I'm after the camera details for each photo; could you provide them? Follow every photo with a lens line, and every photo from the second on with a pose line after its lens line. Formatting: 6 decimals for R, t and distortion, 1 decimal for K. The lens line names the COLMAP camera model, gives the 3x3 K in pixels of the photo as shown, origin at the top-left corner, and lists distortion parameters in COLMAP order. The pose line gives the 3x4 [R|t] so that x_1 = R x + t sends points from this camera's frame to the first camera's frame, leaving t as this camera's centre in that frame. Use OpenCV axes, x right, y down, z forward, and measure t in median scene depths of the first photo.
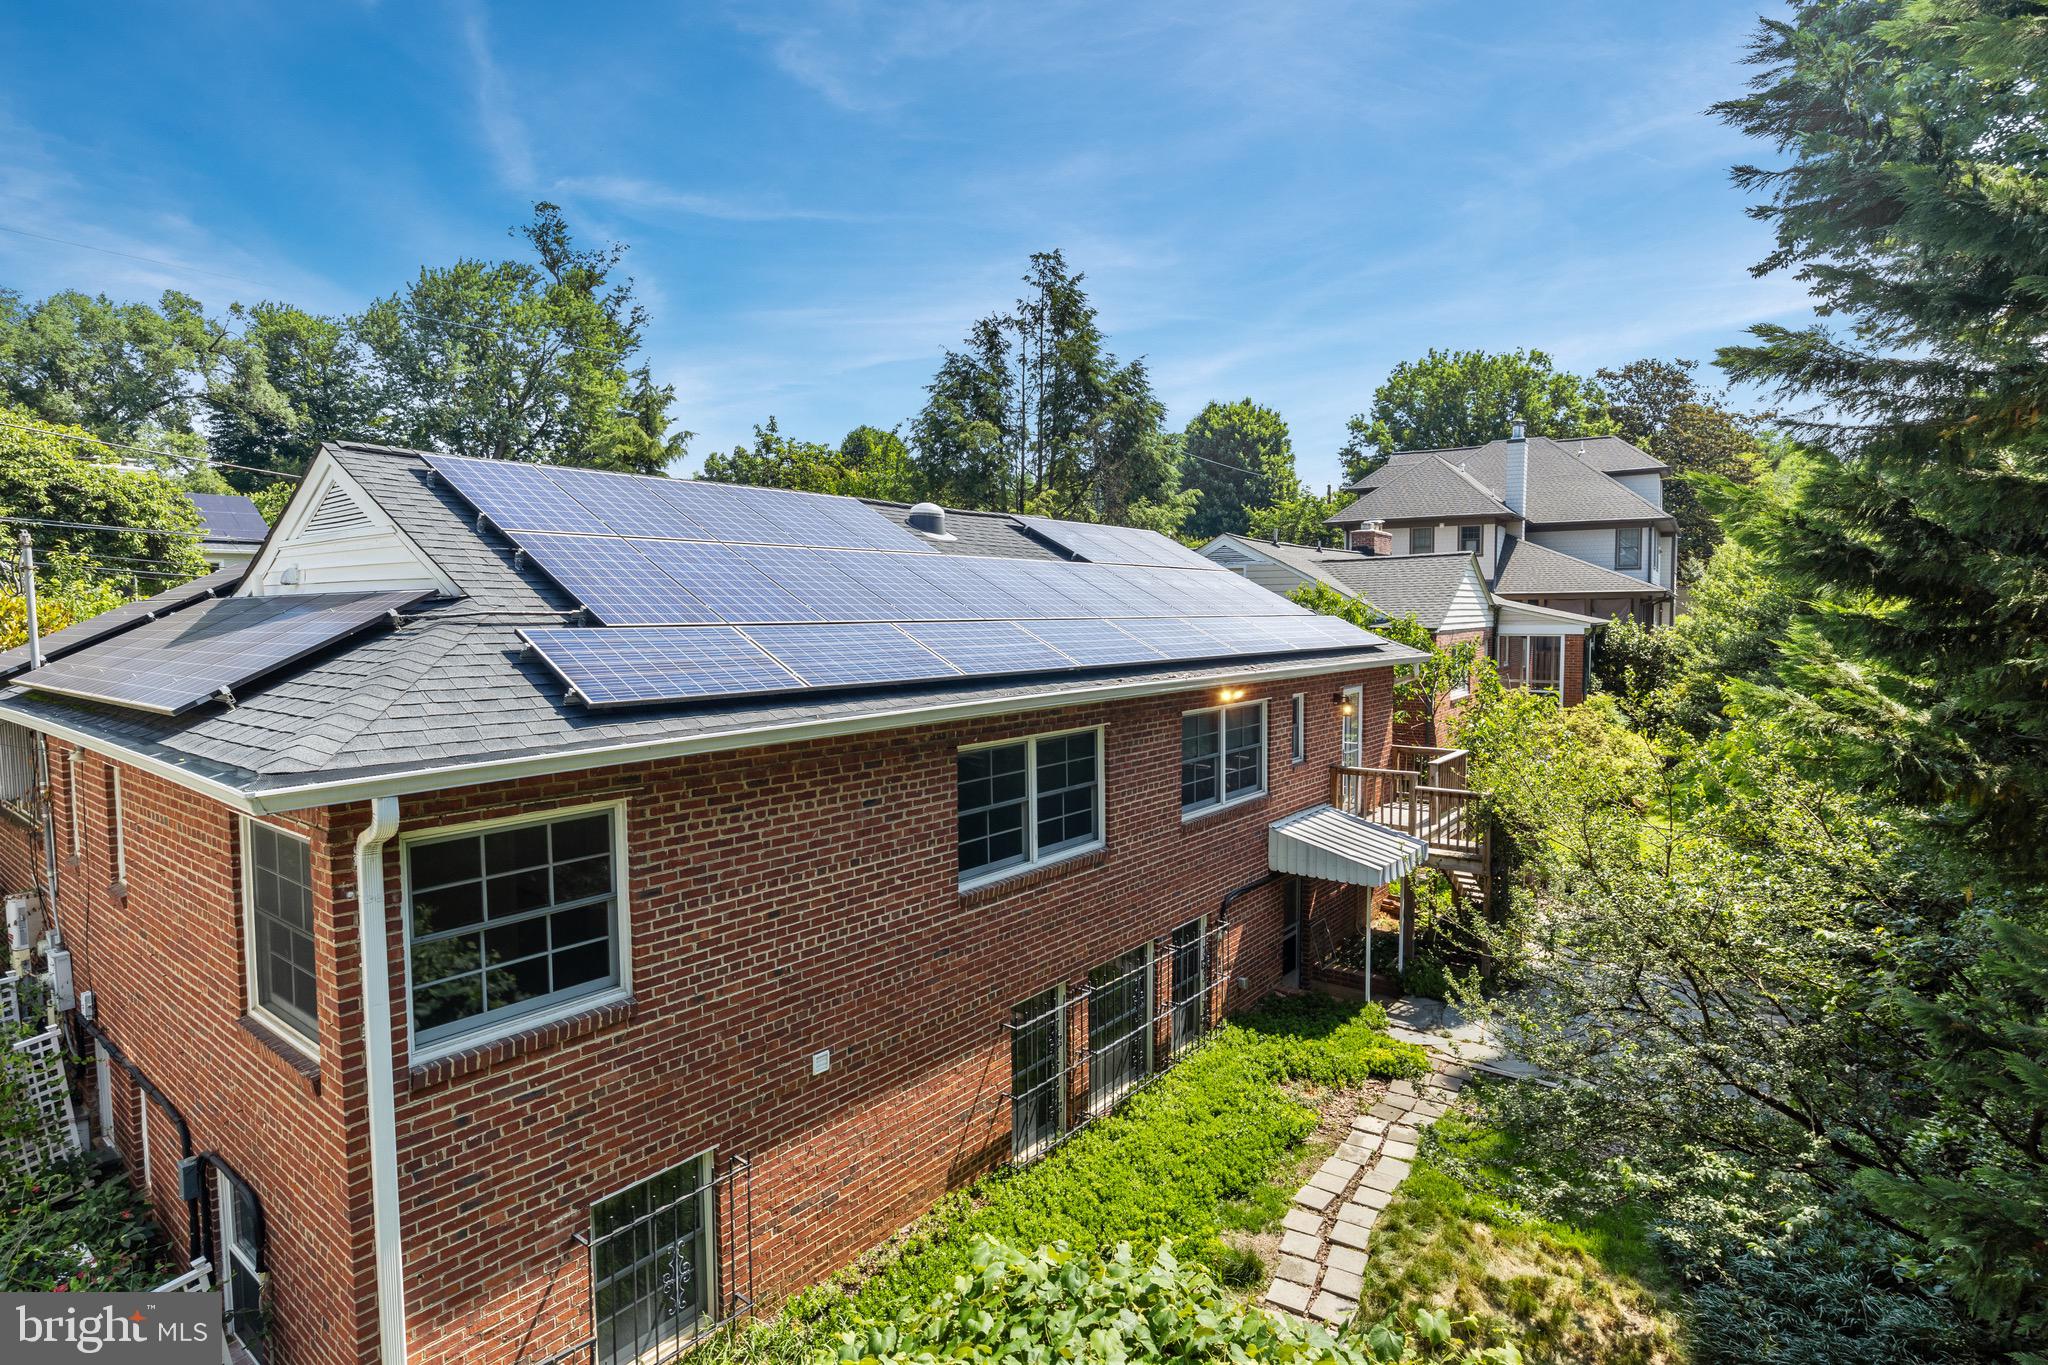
lens RADIAL K [[1054.7, 0, 1024.0], [0, 1054.7, 682.5], [0, 0, 1]] dist [-0.001781, -0.000198]
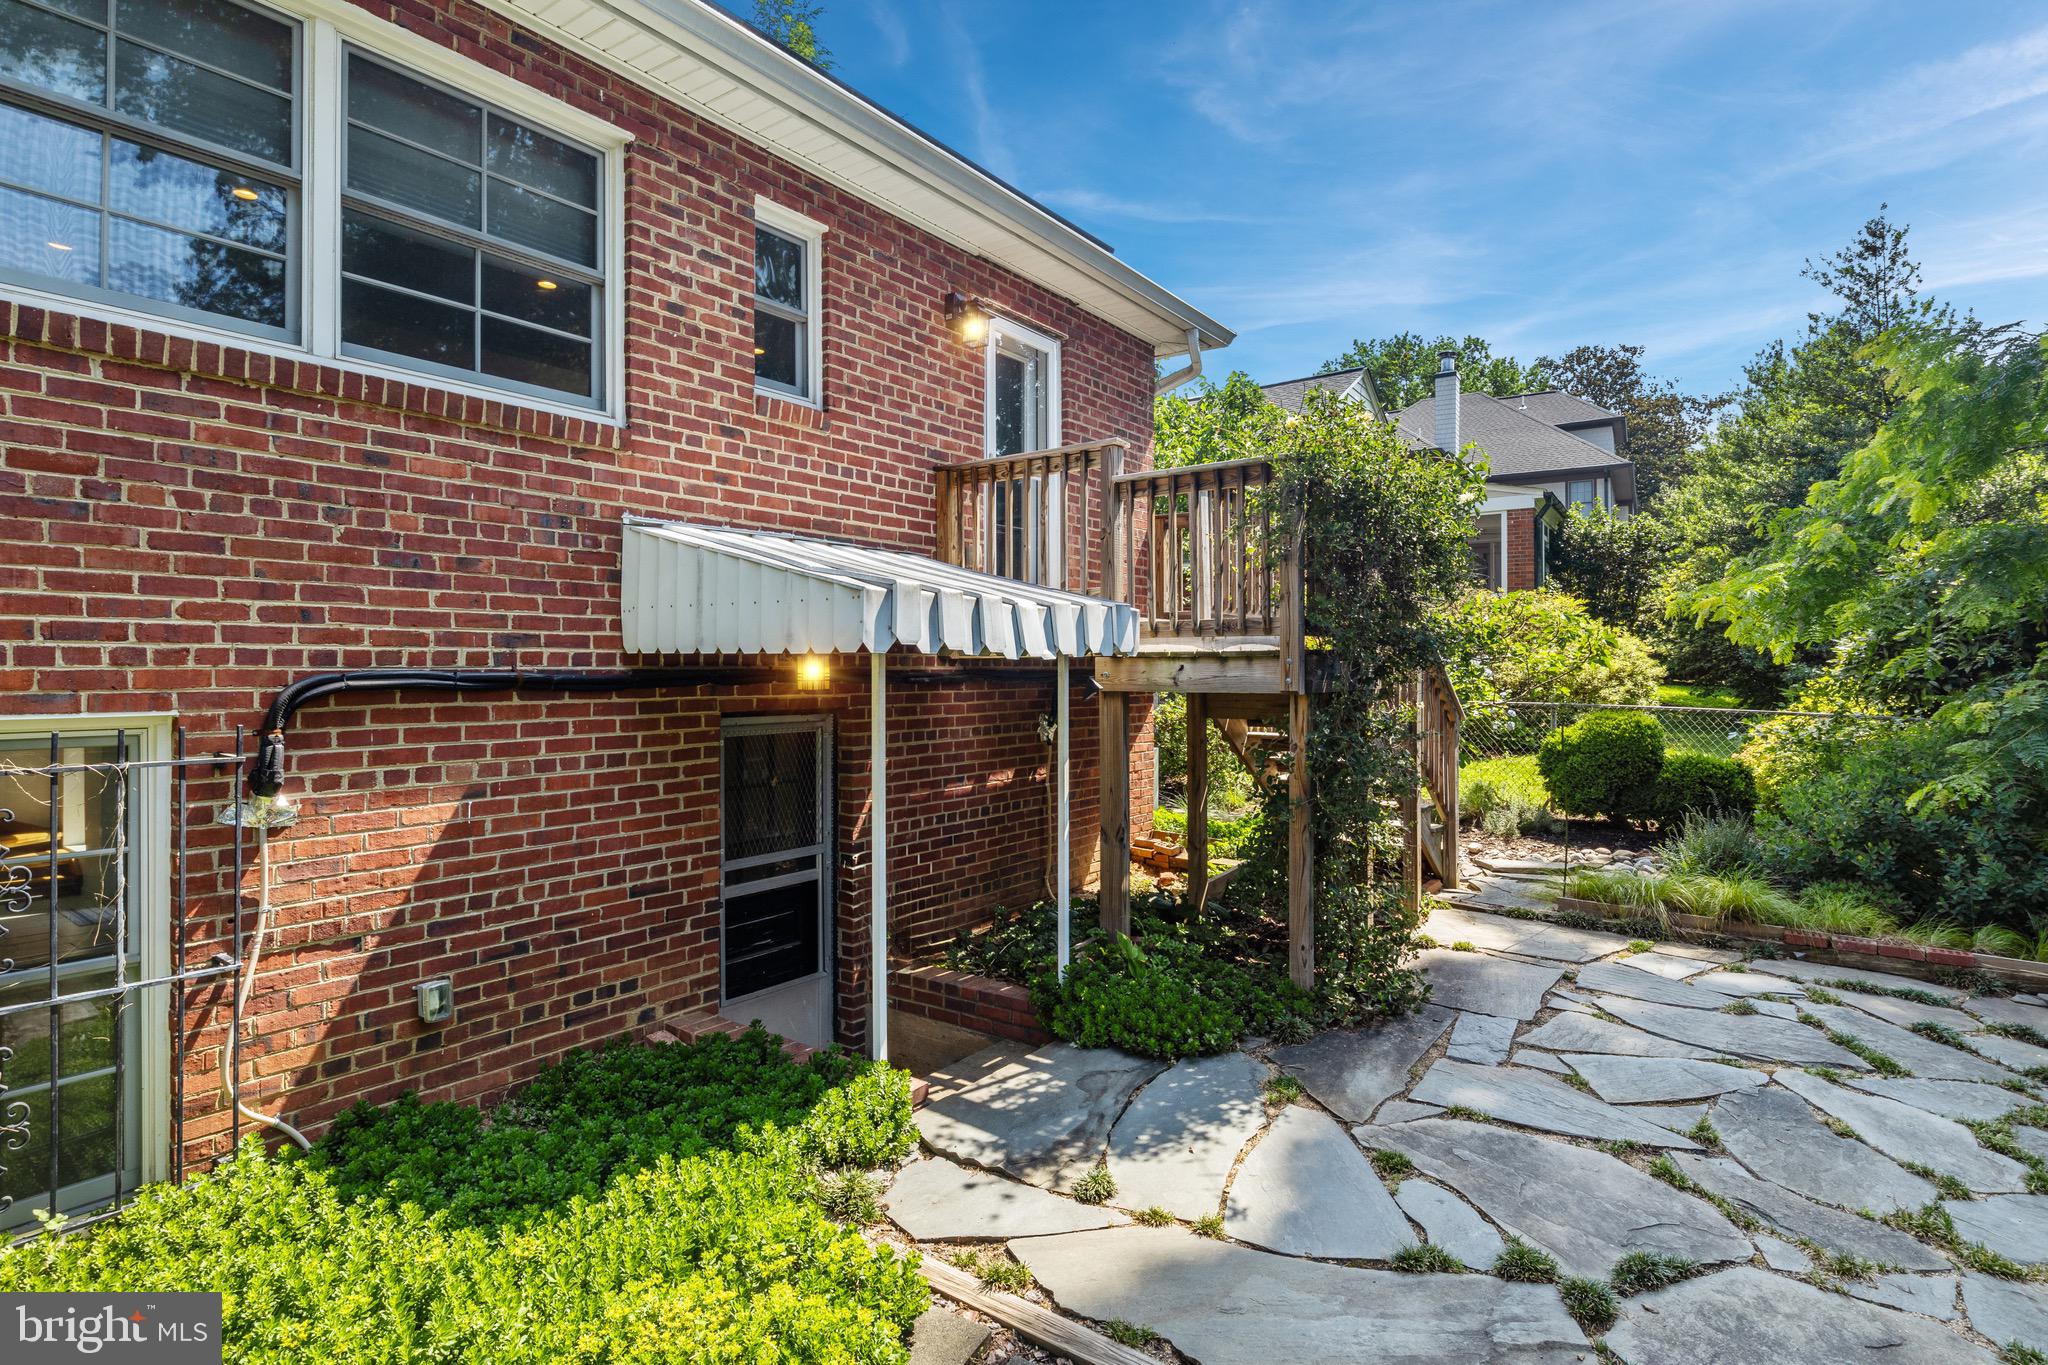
lens RADIAL K [[1023.3, 0, 1032.2], [0, 1023.3, 678.1], [0, 0, 1]] dist [-0.002170, -0.001254]
pose [[0.999356, 0.004803, 0.035554, 0.354991], [-0.002483, 0.997880, -0.065029, 0.210366], [-0.035791, 0.064899, 0.997250, 0.694595]]
